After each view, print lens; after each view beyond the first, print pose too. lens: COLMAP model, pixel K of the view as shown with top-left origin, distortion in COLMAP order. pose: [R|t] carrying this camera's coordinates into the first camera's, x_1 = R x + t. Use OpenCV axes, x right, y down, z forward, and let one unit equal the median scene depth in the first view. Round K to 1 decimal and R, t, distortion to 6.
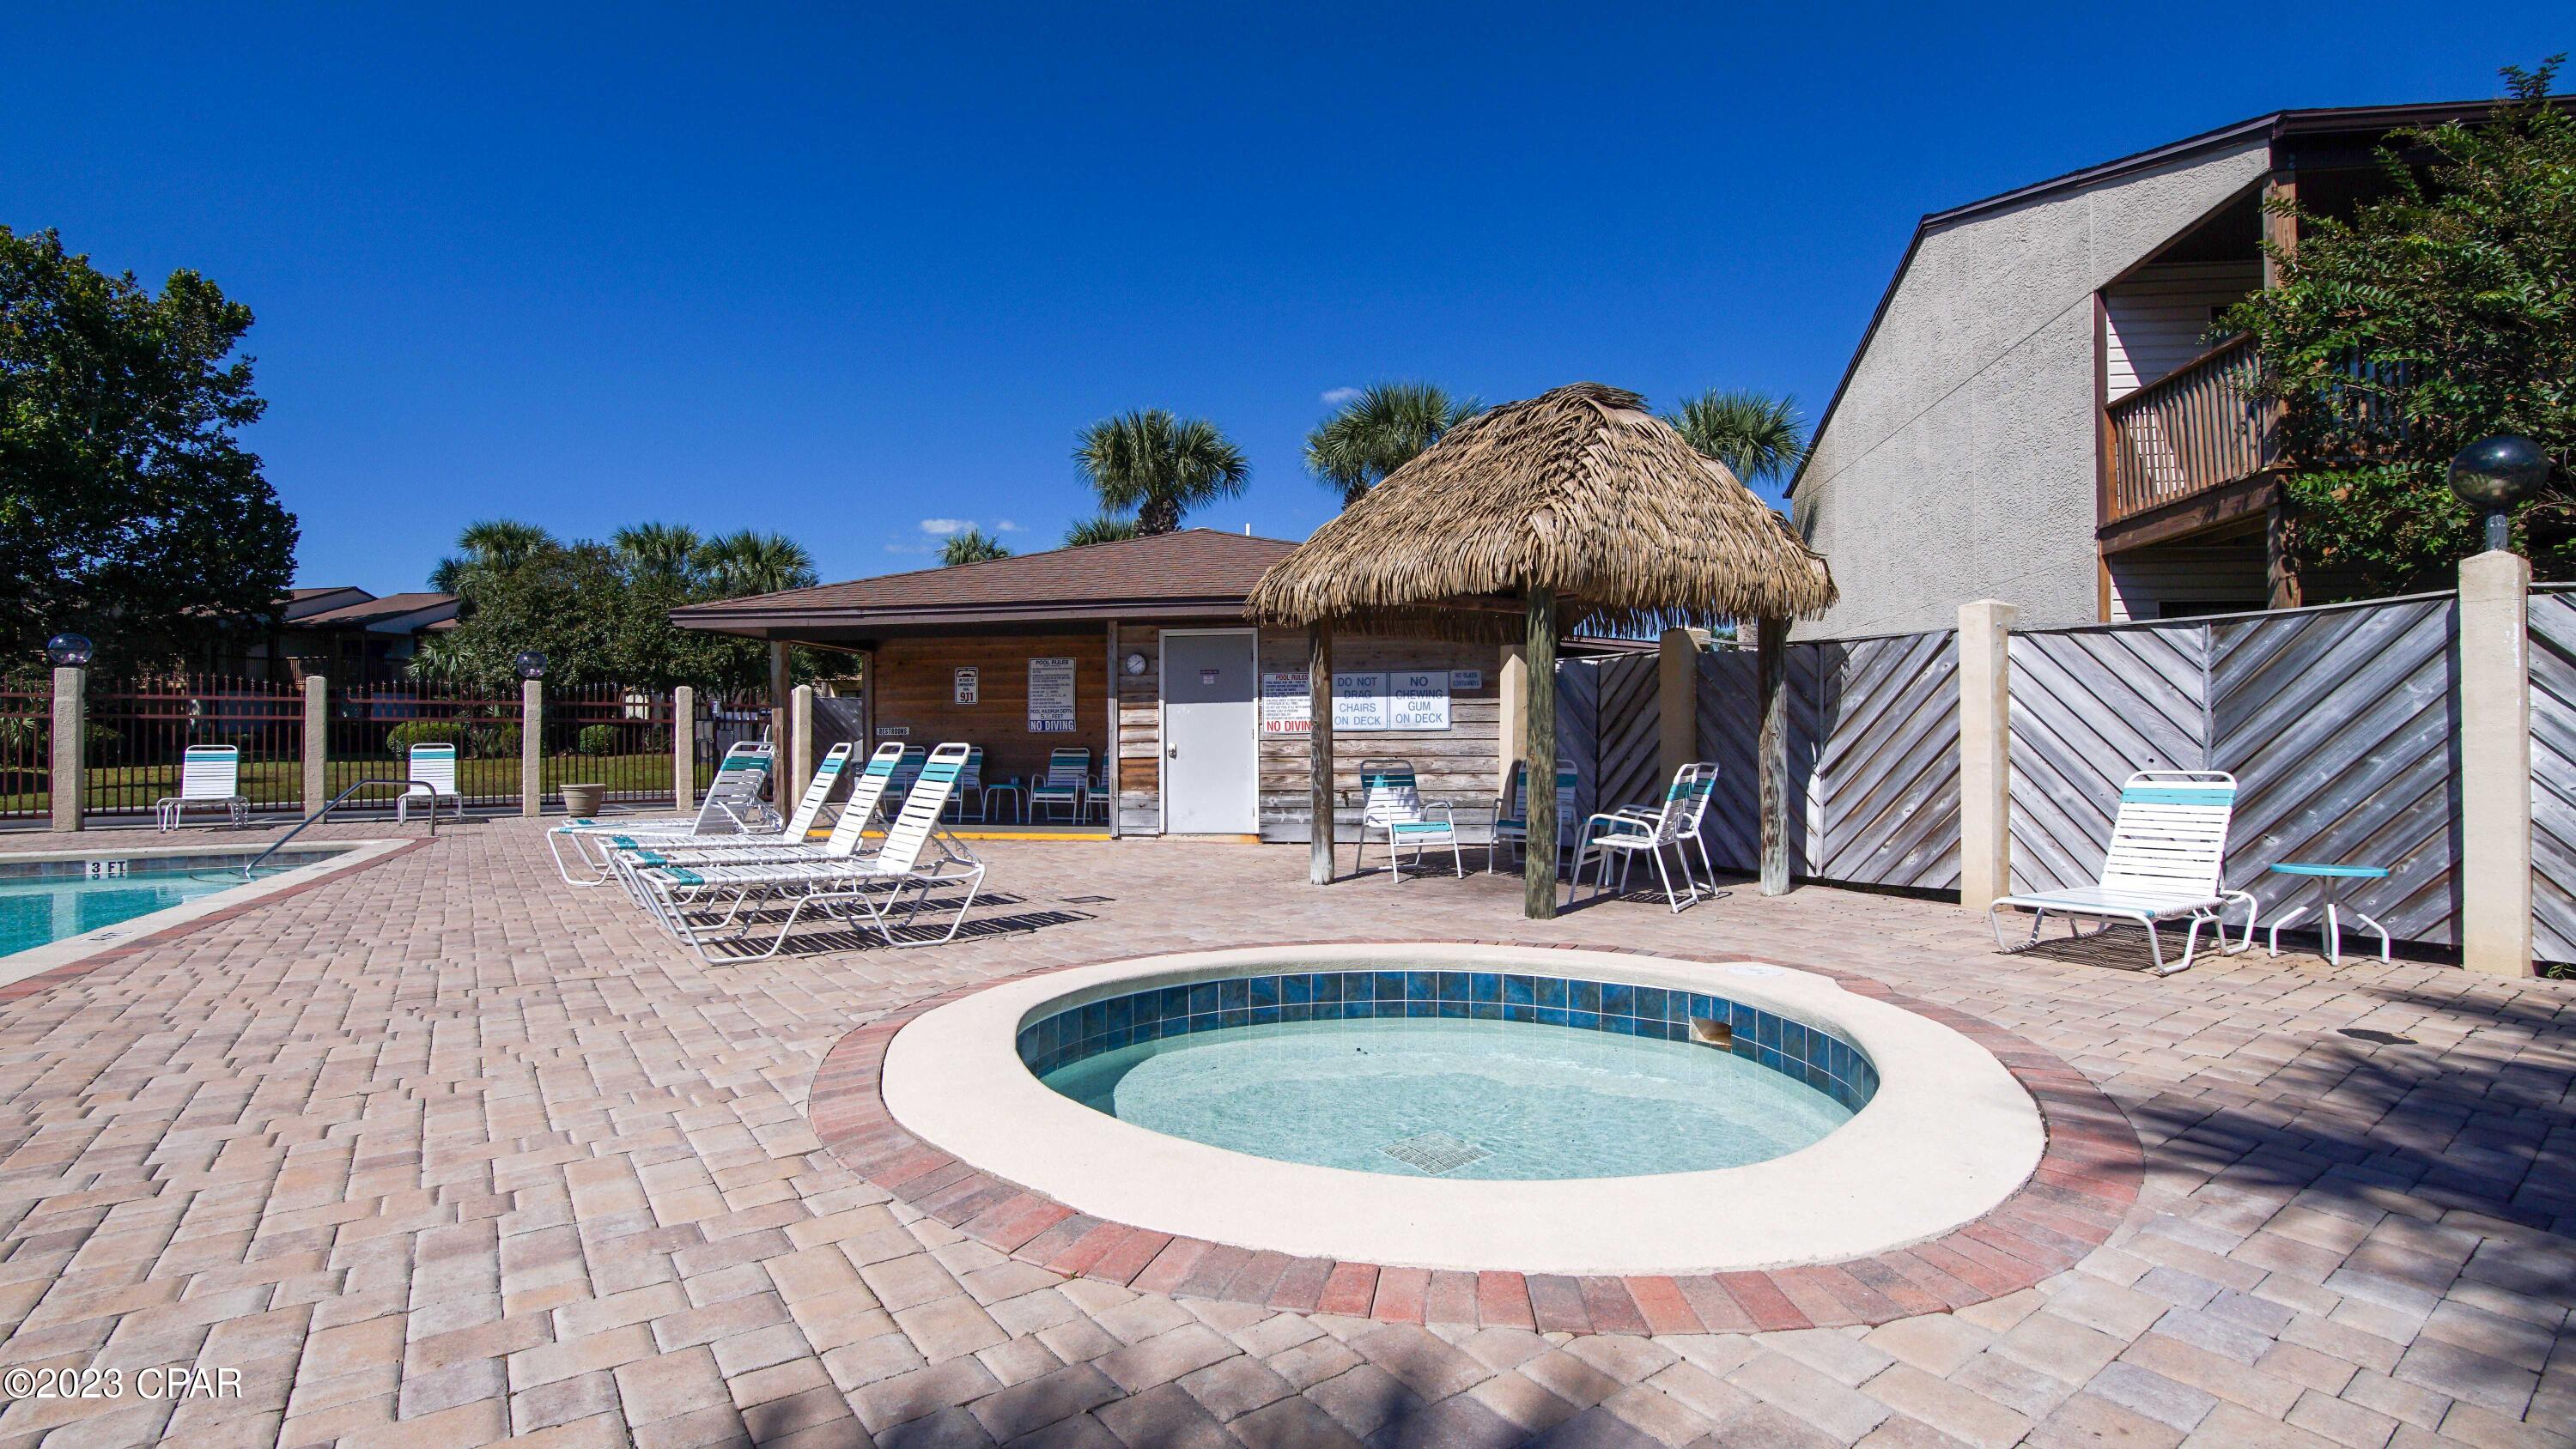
lens RADIAL K [[1161.7, 0, 1292.8], [0, 1161.7, 729.3], [0, 0, 1]] dist [-0.001507, -0.000012]
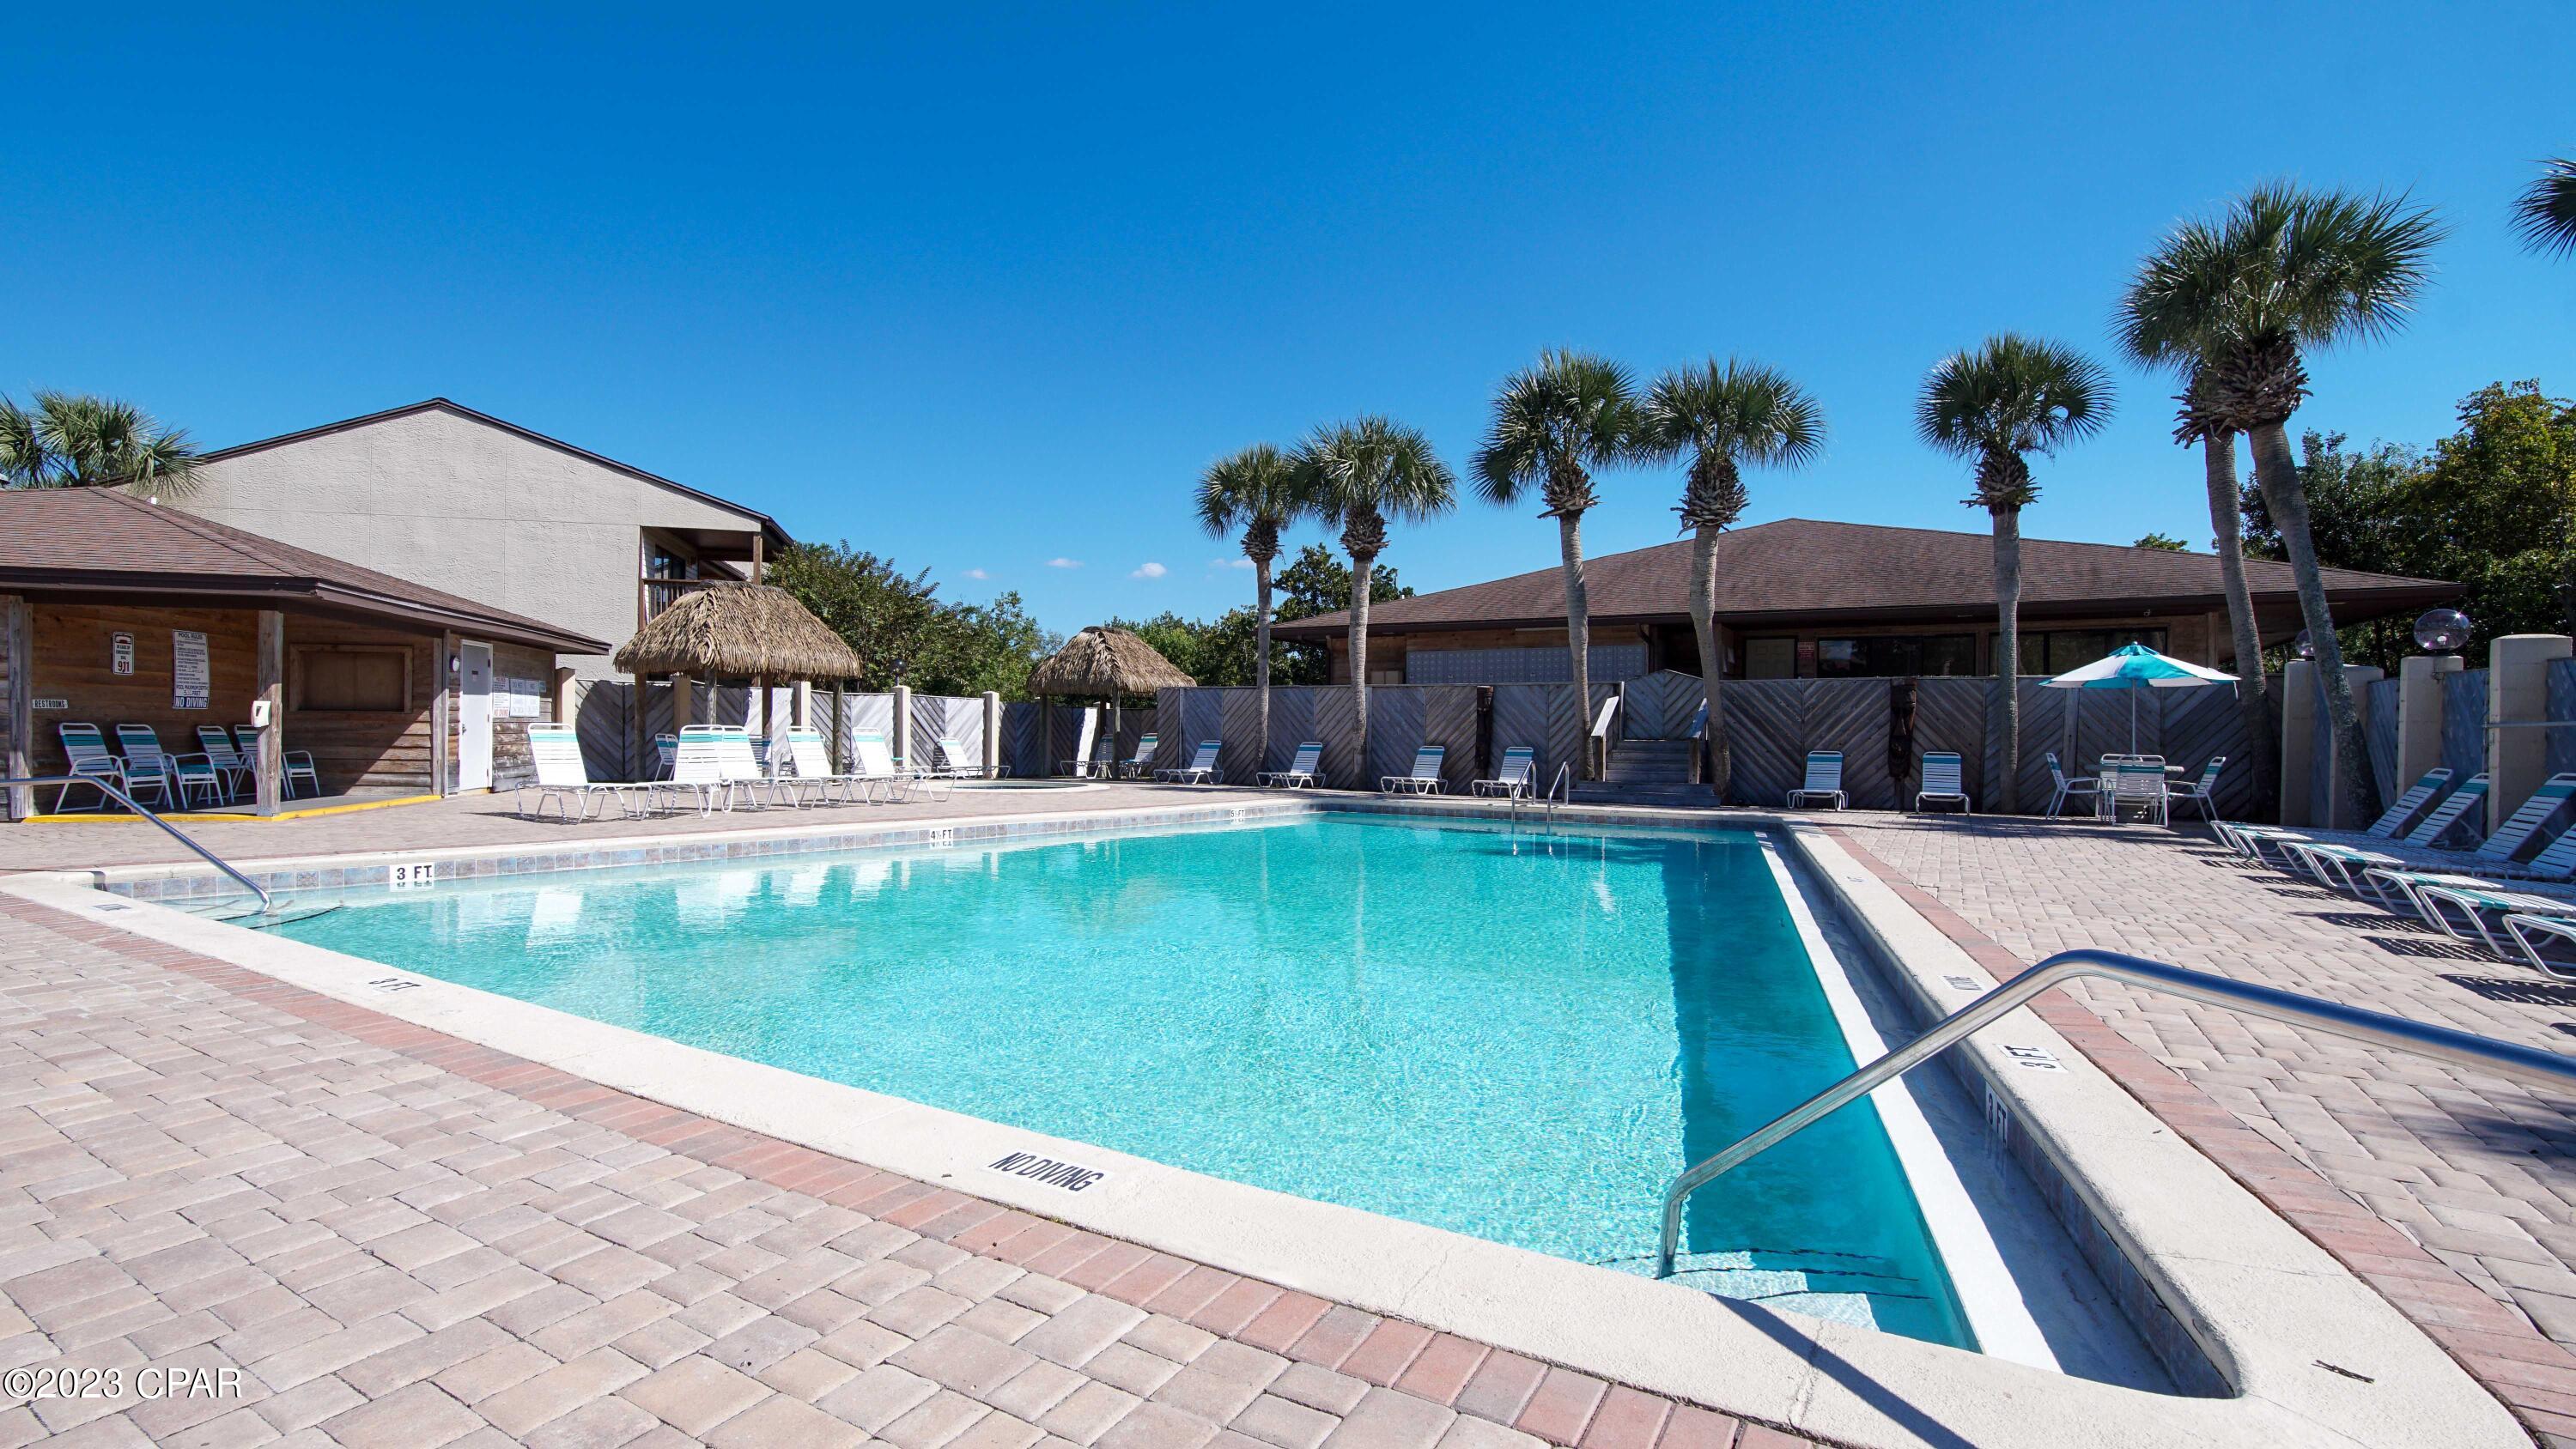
lens RADIAL K [[1161.7, 0, 1292.6], [0, 1161.7, 730.4], [0, 0, 1]] dist [-0.001507, -0.000012]
pose [[-0.388052, -0.000617, 0.921637, -1.458580], [-0.018280, 0.999808, -0.007028, 0.009970], [-0.921456, -0.019575, -0.387989, 0.545461]]
